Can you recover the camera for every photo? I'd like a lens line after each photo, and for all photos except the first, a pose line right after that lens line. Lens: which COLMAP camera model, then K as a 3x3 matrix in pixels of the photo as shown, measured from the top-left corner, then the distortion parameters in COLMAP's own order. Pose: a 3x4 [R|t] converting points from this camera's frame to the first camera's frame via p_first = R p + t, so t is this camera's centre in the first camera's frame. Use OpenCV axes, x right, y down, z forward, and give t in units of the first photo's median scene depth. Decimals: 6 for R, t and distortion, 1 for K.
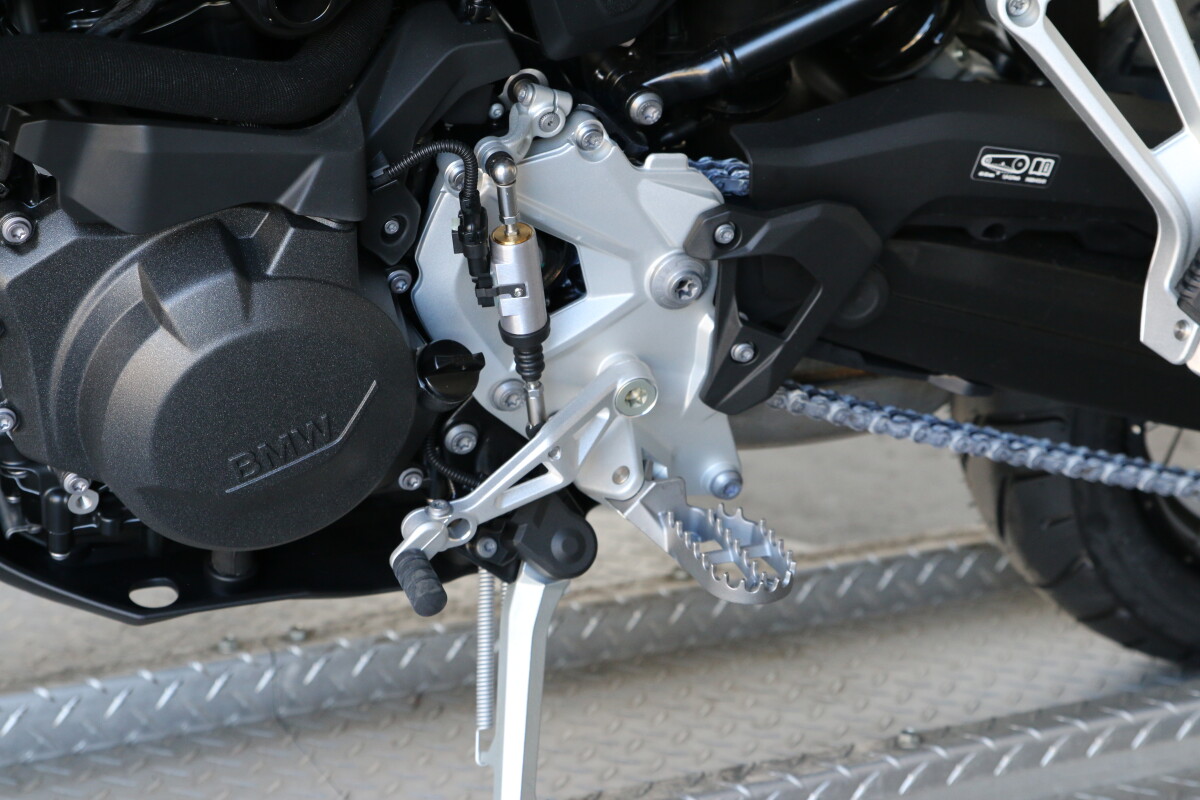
lens RADIAL K [[2780.6, 0, 600.0], [0, 2780.6, 400.0], [0, 0, 1]] dist [0.062392, 0.404095]
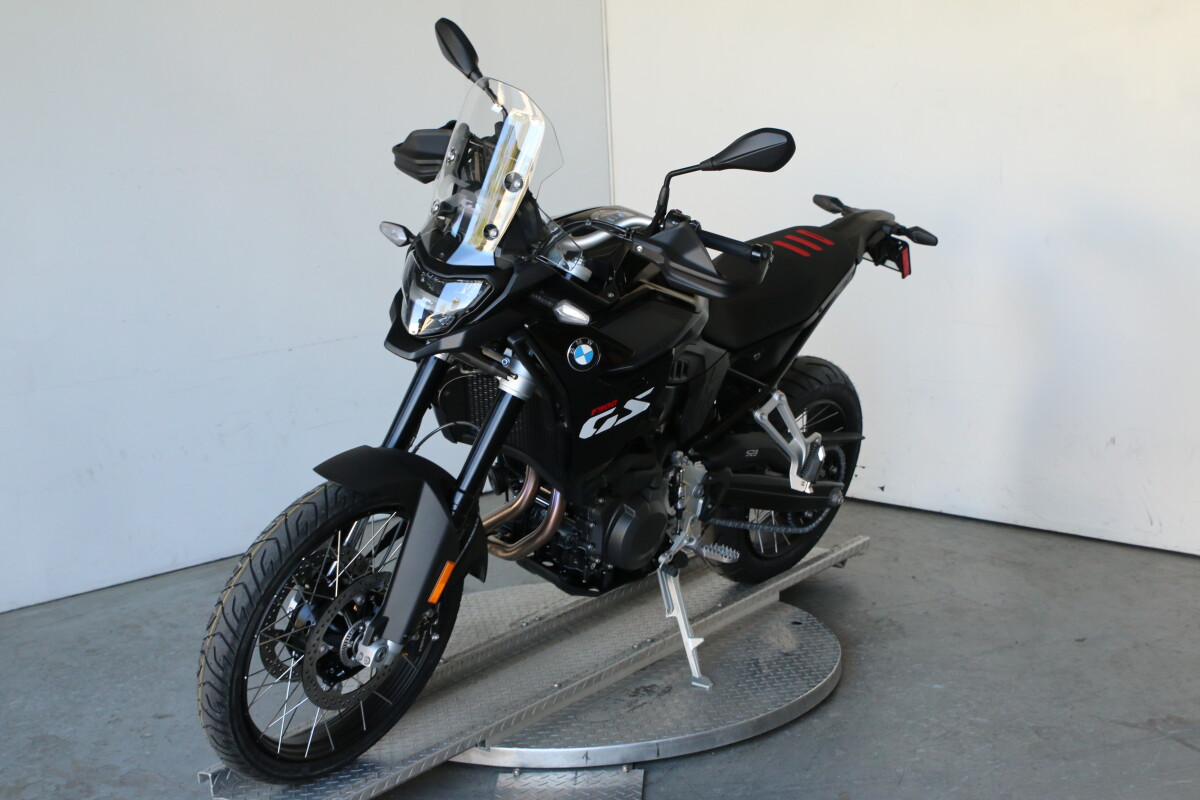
lens RADIAL K [[1884.3, 0, 600.0], [0, 1884.3, 400.0], [0, 0, 1]] dist [-0.038077, 0.104094]
pose [[0.877163, -0.137654, 0.460039, -1.375567], [0.186162, 0.980590, -0.061544, -0.030369], [-0.442638, 0.139626, 0.885763, -1.456072]]
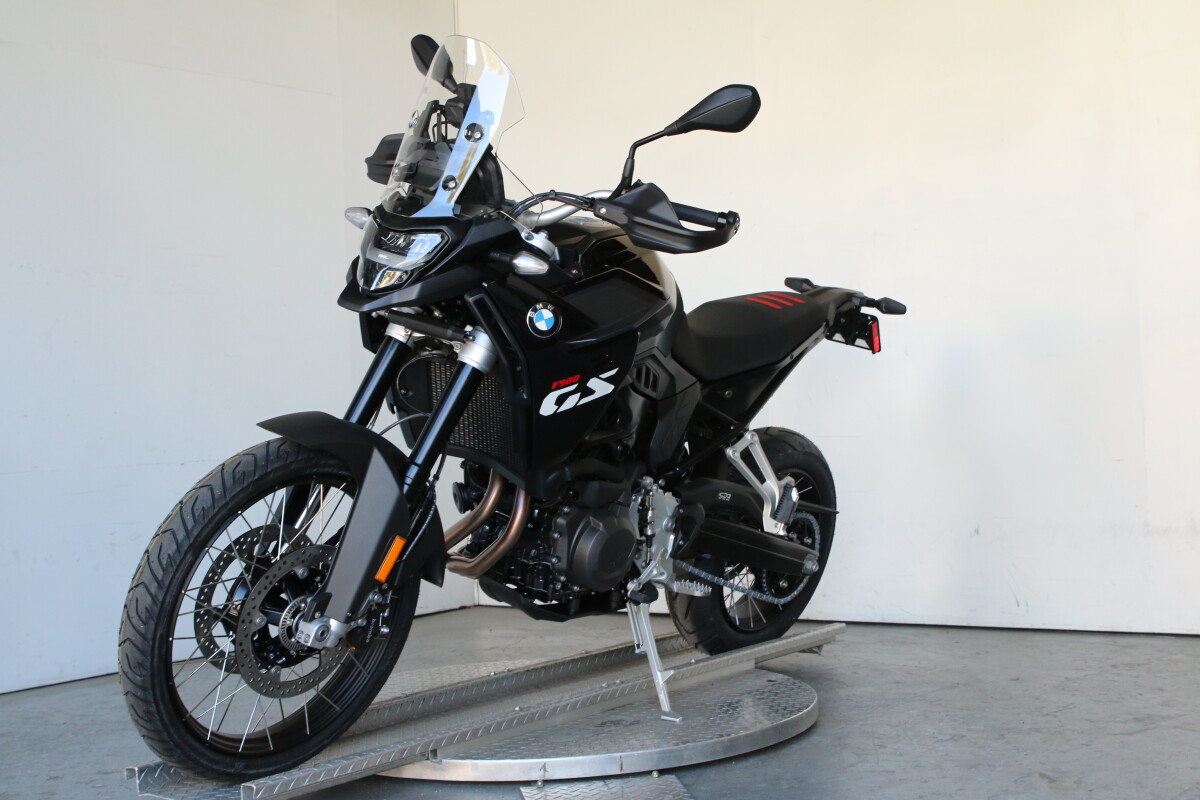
lens RADIAL K [[1592.0, 0, 600.0], [0, 1592.0, 400.0], [0, 0, 1]] dist [-0.071791, 0.017191]
pose [[0.882552, -0.036428, 0.468802, -1.147143], [0.174850, 0.950927, -0.255276, 0.360960], [-0.436498, 0.307264, 0.845611, -0.993245]]
